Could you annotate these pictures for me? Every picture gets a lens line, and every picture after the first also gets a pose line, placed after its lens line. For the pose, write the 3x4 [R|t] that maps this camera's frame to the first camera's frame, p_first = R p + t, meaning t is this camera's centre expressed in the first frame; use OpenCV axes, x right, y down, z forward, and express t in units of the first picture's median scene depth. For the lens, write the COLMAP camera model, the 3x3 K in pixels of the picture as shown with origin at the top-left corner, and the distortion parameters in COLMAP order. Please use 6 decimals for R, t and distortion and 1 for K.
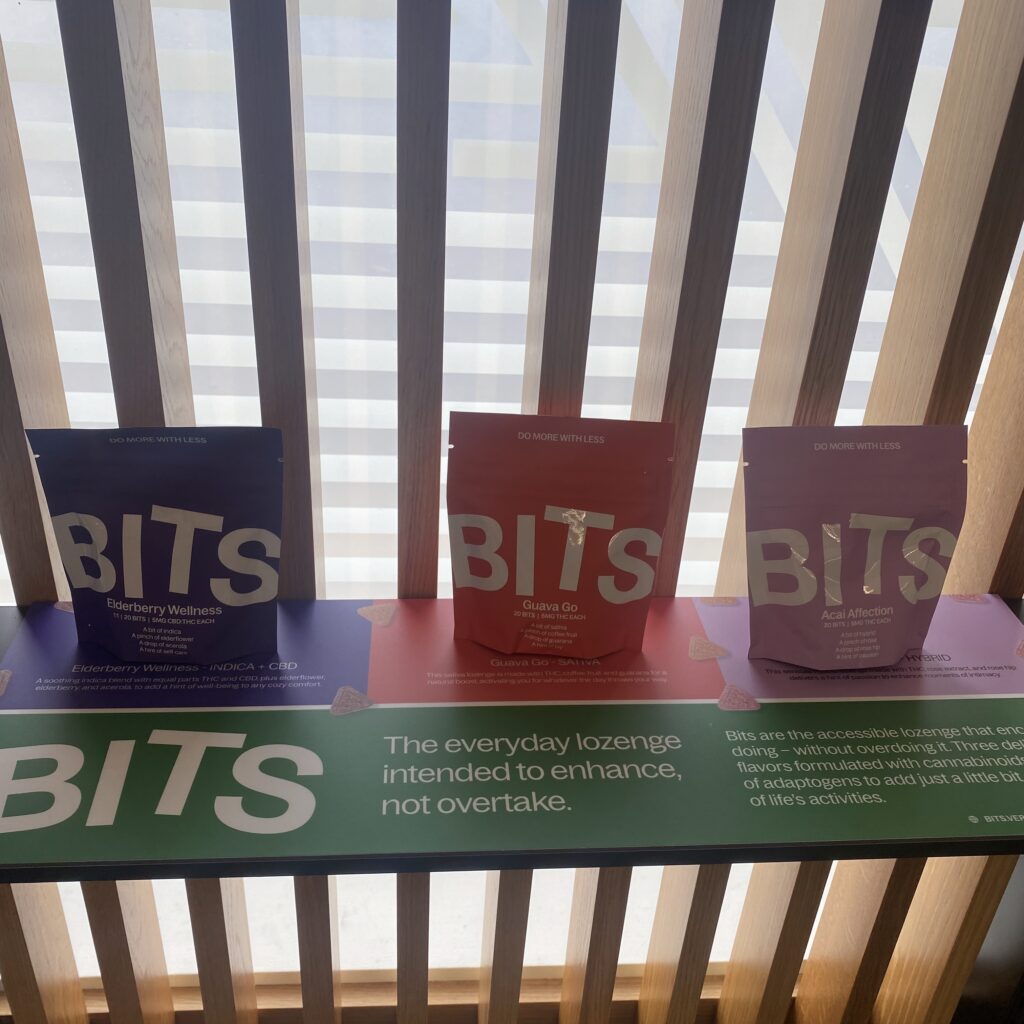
lens RADIAL K [[1041.1, 0, 511.9], [0, 1041.1, 489.9], [0, 0, 1]] dist [0.104555, -0.264665]
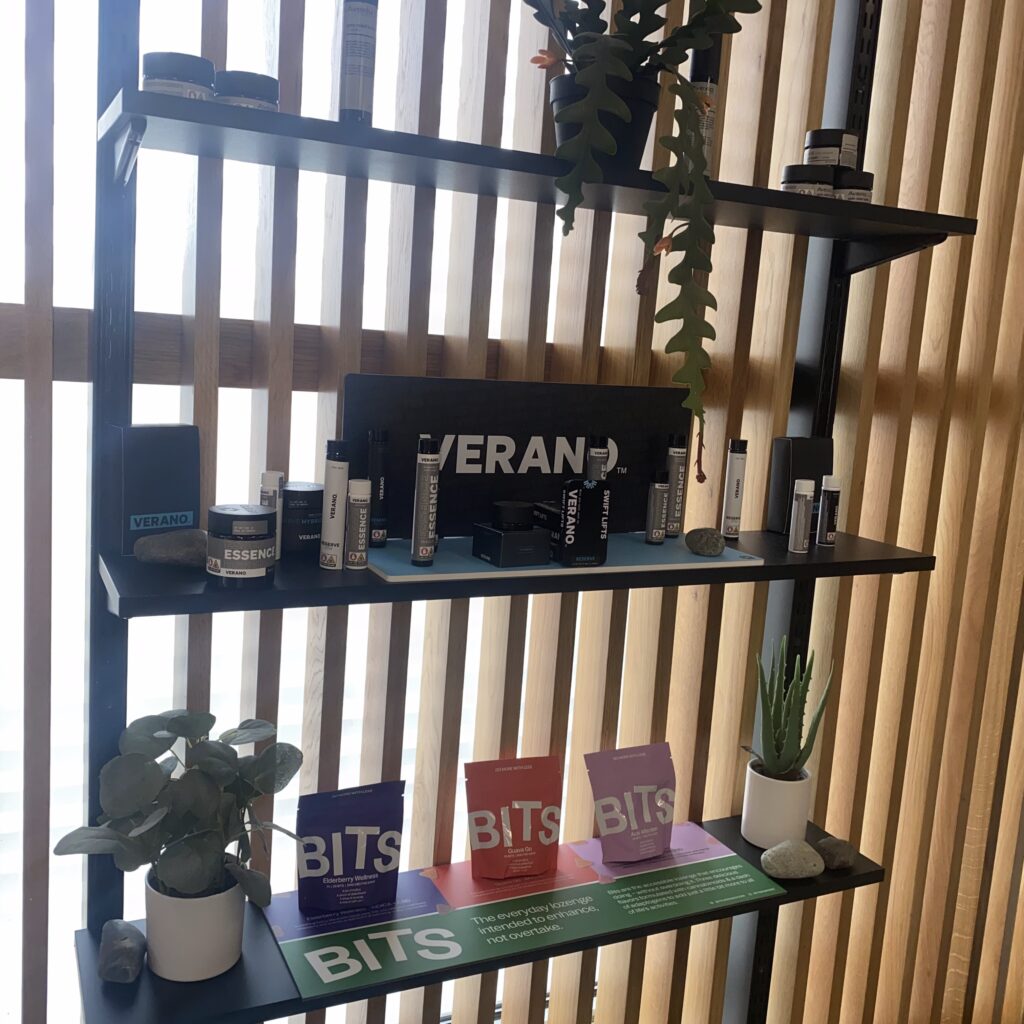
lens RADIAL K [[1041.1, 0, 511.9], [0, 1041.1, 489.9], [0, 0, 1]] dist [0.104555, -0.264665]
pose [[0.929037, -0.035073, 0.368321, -0.764619], [0.161063, 0.934559, -0.317266, 0.103543], [-0.333090, 0.354074, 0.873889, -1.176372]]
